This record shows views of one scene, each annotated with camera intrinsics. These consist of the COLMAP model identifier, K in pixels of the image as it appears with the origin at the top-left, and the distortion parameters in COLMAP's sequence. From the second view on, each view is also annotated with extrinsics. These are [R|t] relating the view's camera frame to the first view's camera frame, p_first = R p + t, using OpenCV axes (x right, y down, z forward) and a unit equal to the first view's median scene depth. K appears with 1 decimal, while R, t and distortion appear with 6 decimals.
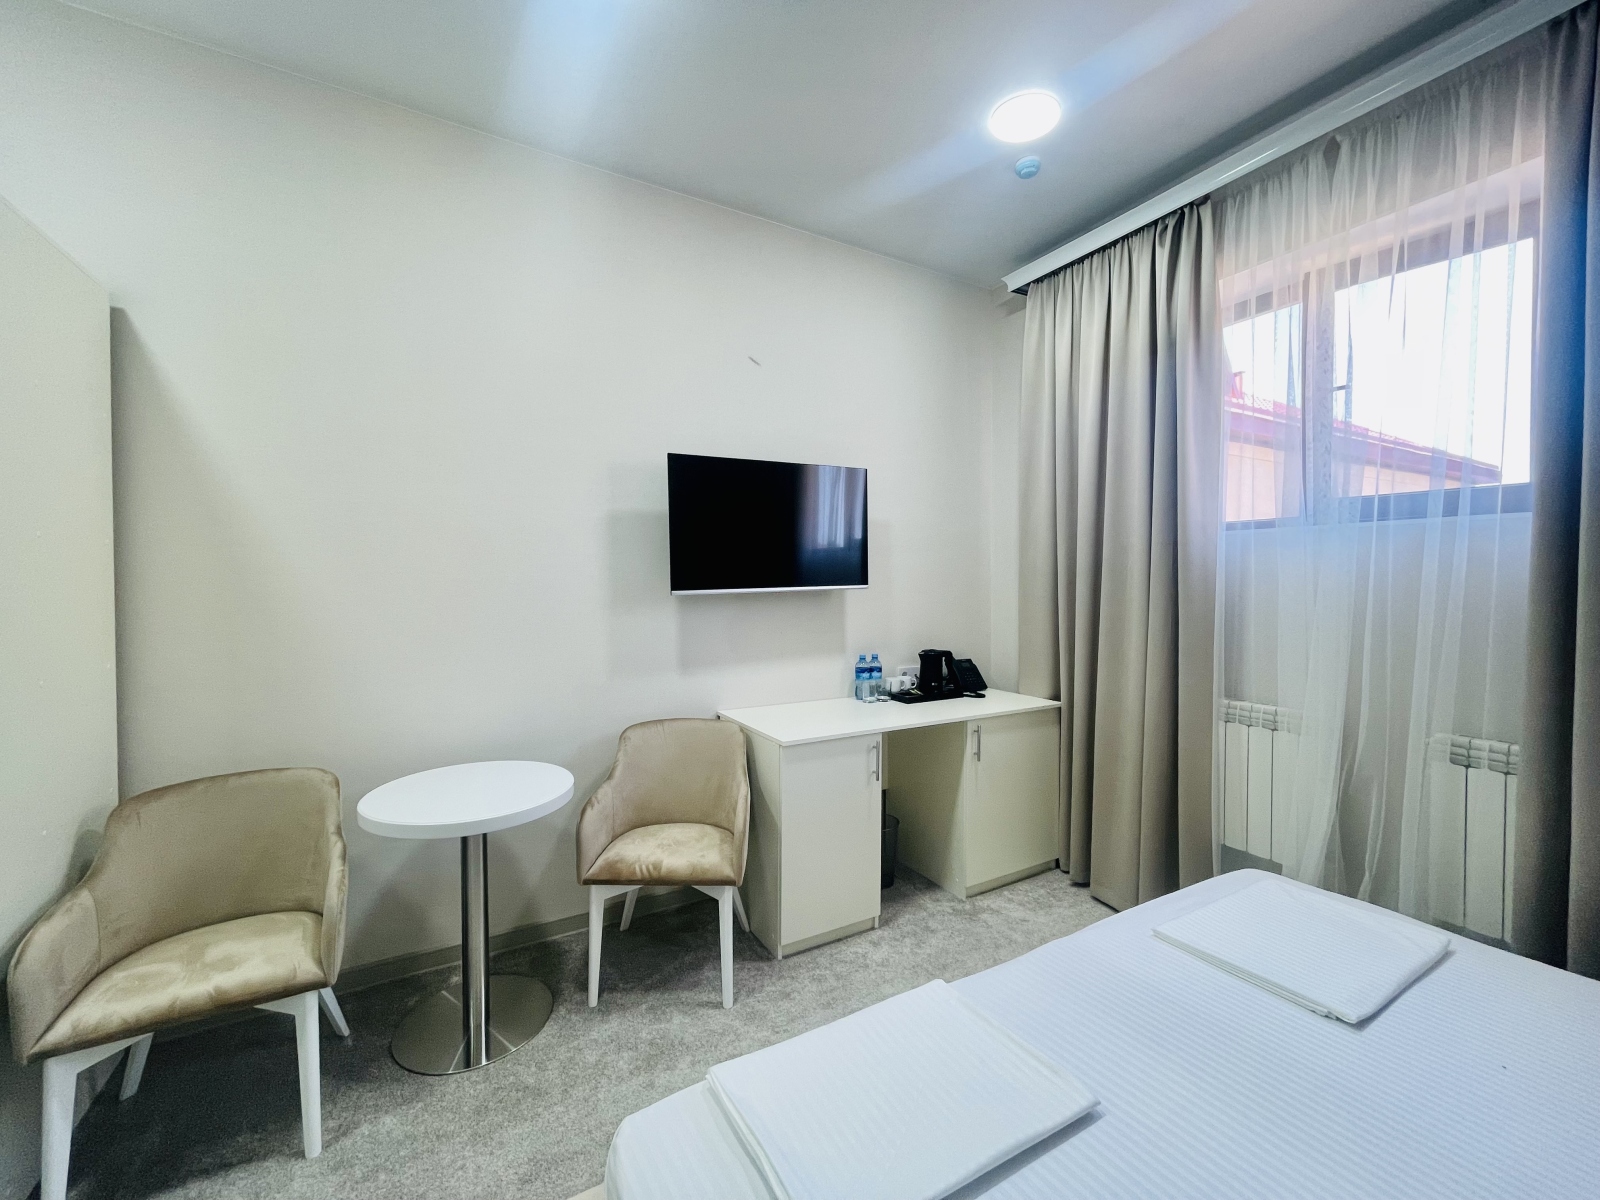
lens RADIAL K [[646.2, 0, 795.9], [0, 646.2, 597.3], [0, 0, 1]] dist [-0.003035, 0.001198]
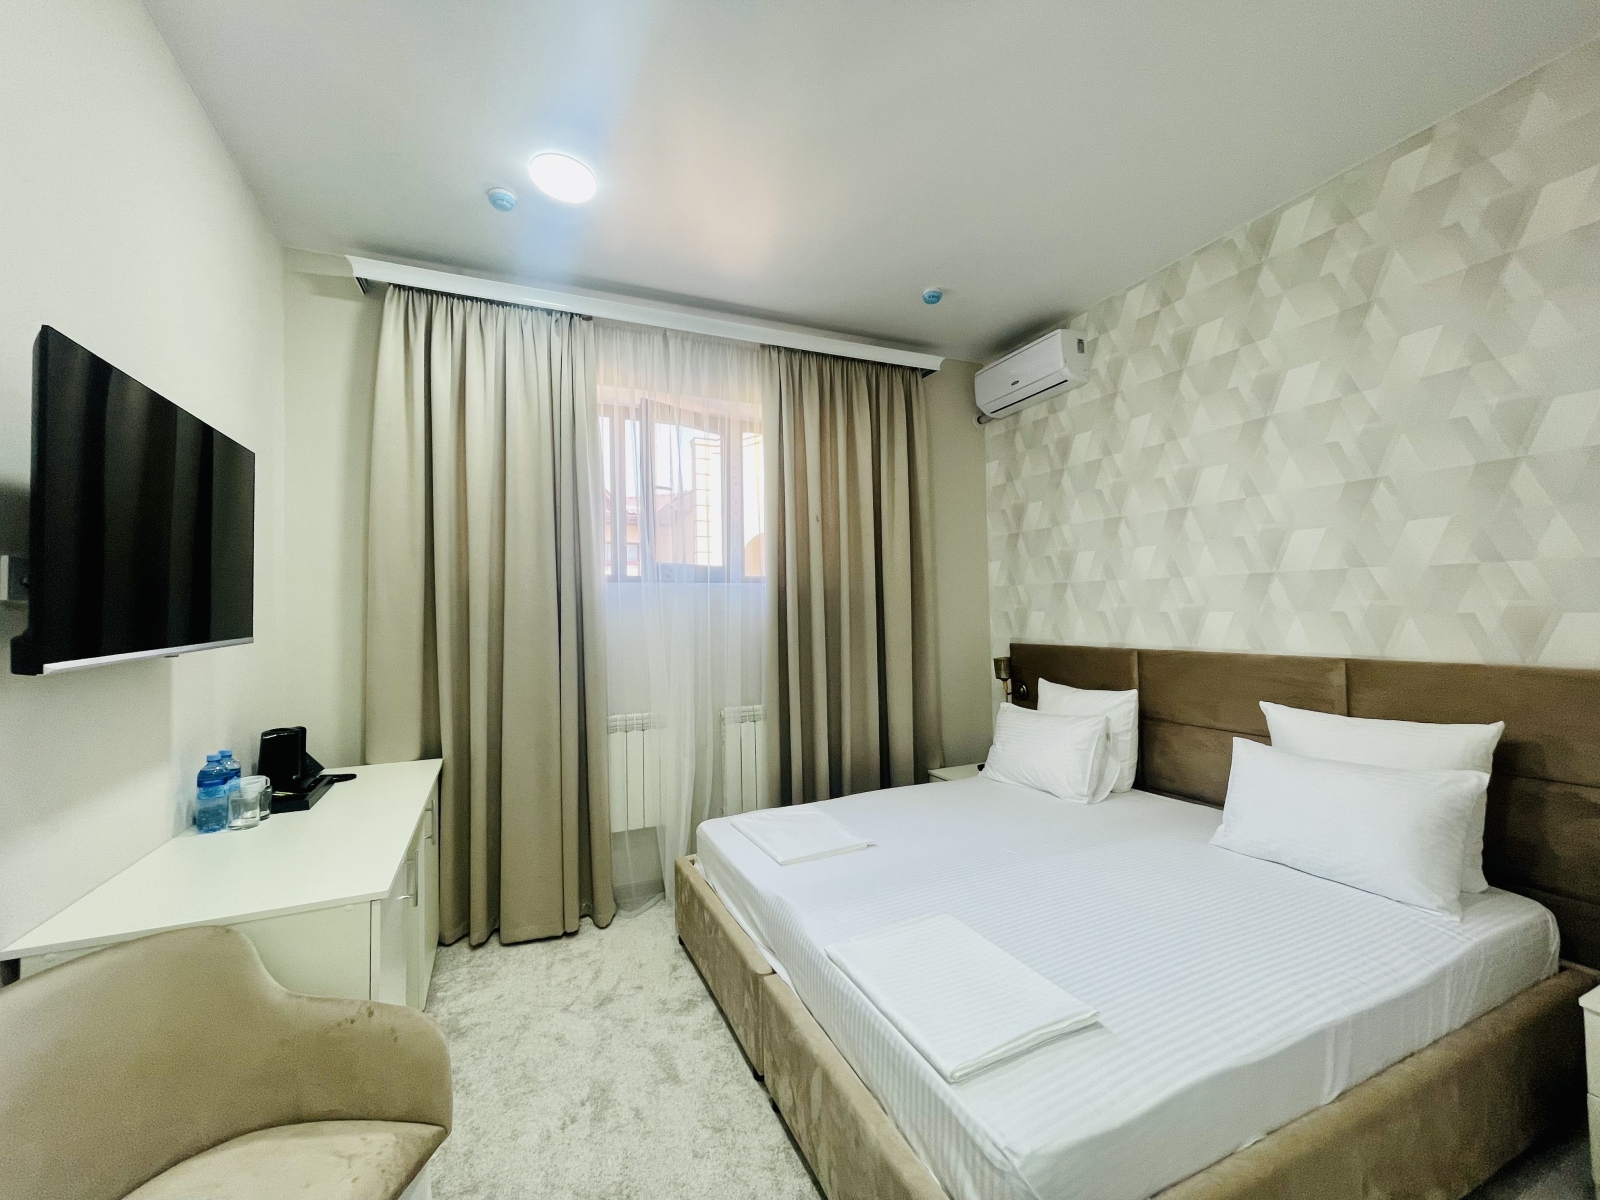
lens RADIAL K [[646.2, 0, 795.8], [0, 646.2, 597.8], [0, 0, 1]] dist [-0.003035, 0.001198]
pose [[0.113568, 0.024608, 0.993225, -0.501562], [0.045623, 0.998509, -0.029955, -0.014952], [-0.992482, 0.048716, 0.112276, 0.441327]]
